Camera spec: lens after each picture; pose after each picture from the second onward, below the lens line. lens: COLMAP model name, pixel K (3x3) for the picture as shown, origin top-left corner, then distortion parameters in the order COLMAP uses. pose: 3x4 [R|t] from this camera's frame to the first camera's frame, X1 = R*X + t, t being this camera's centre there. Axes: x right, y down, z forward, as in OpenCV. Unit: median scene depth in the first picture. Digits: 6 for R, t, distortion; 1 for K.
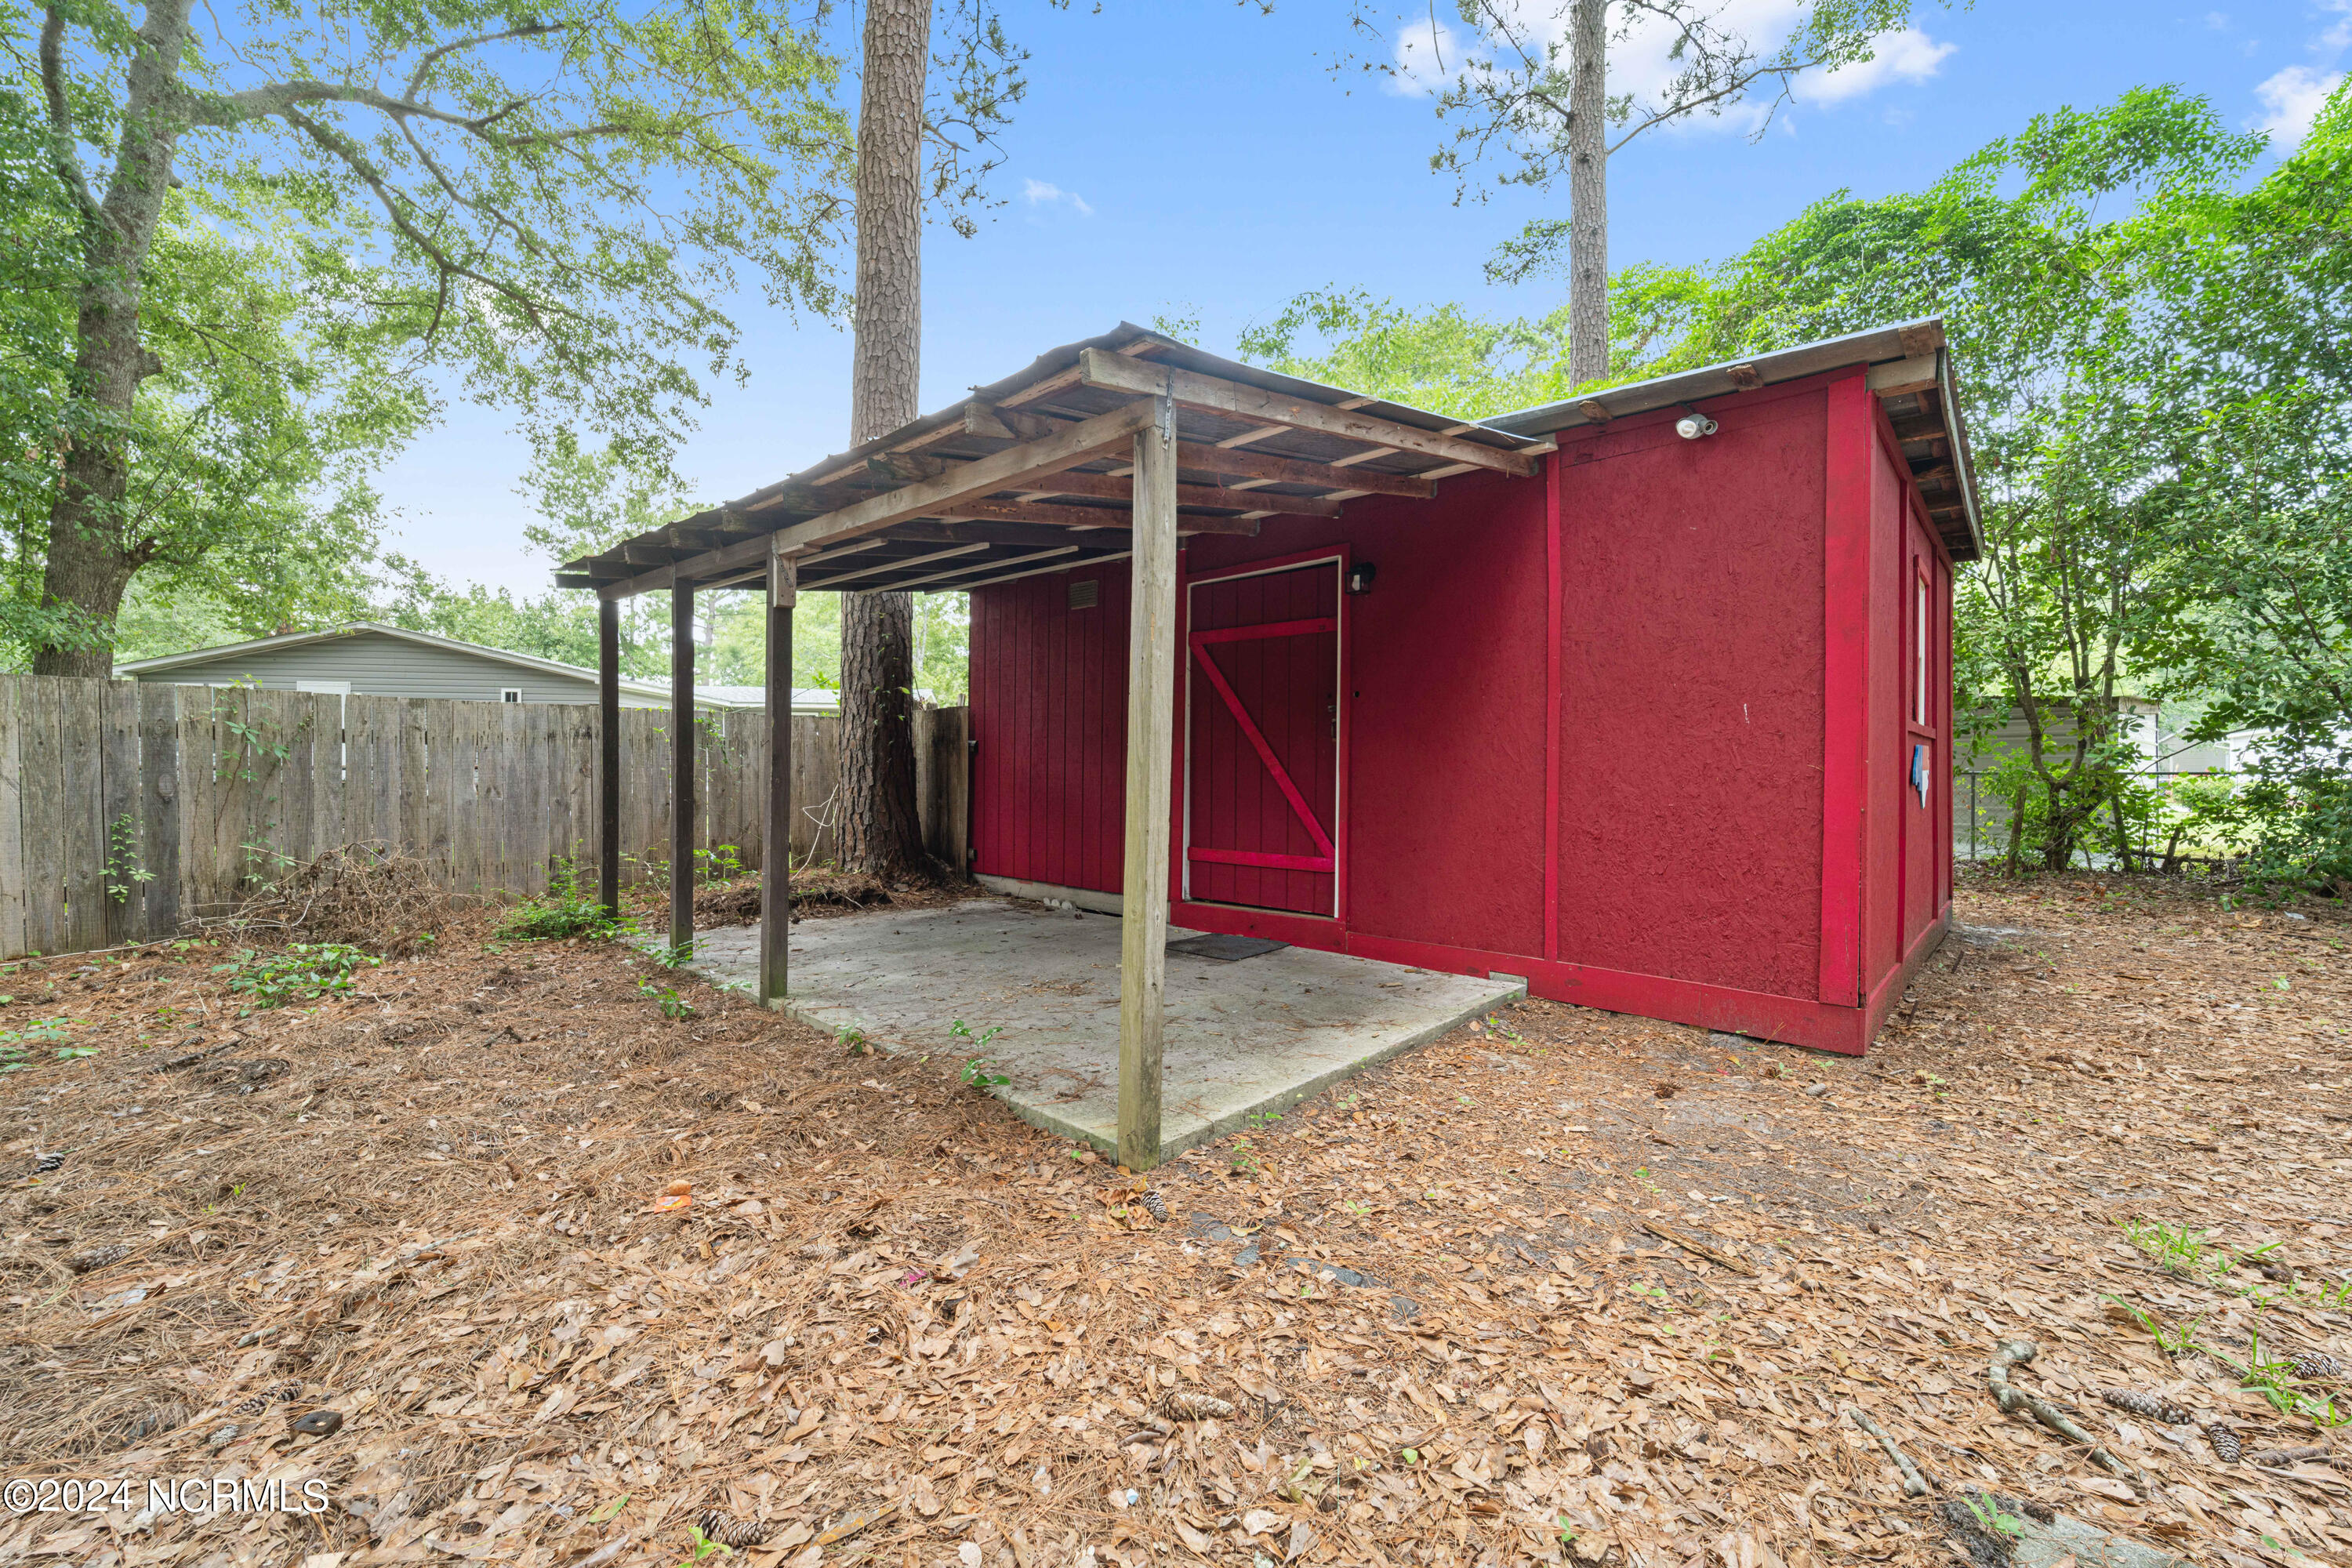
lens RADIAL K [[974.8, 0, 1150.3], [0, 974.8, 771.2], [0, 0, 1]] dist [-0.000406, -0.000457]
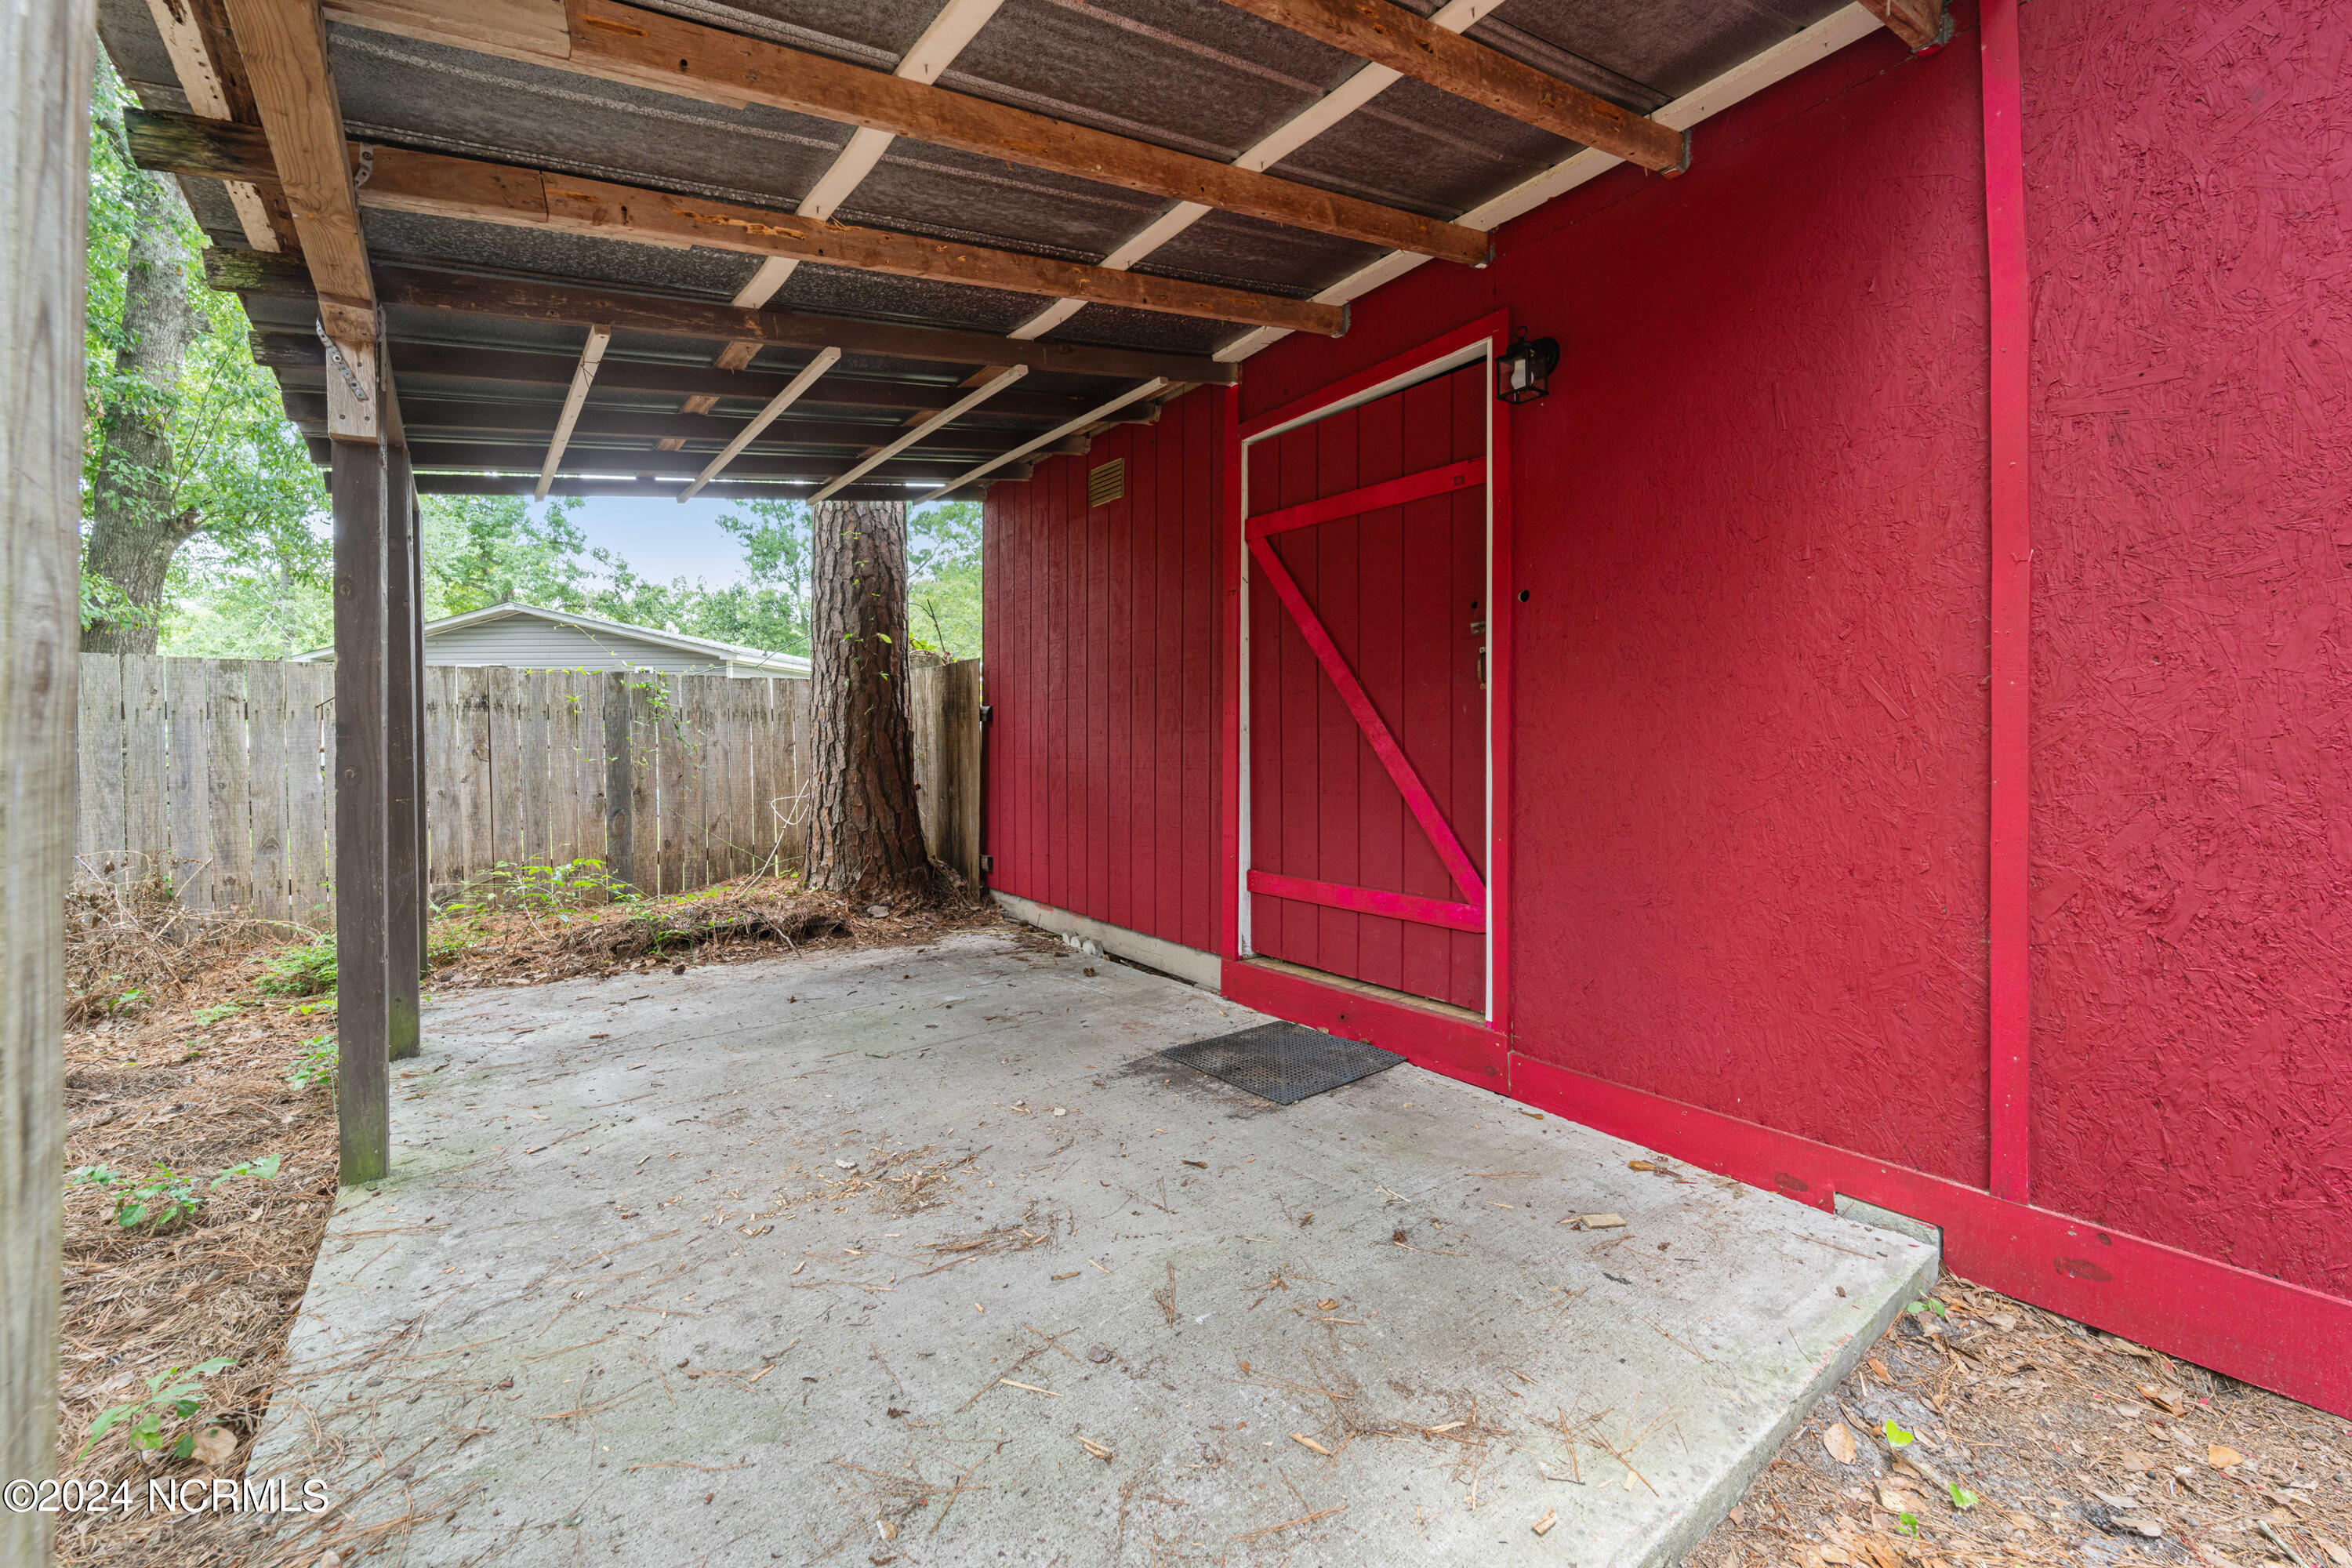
lens RADIAL K [[974.8, 0, 1169.7], [0, 974.8, 742.0], [0, 0, 1]] dist [-0.000406, -0.000457]
pose [[0.984367, -0.009424, -0.175876, 0.087523], [0.008720, 0.999951, -0.004776, -0.000198], [0.175913, 0.003168, 0.984401, 0.341895]]
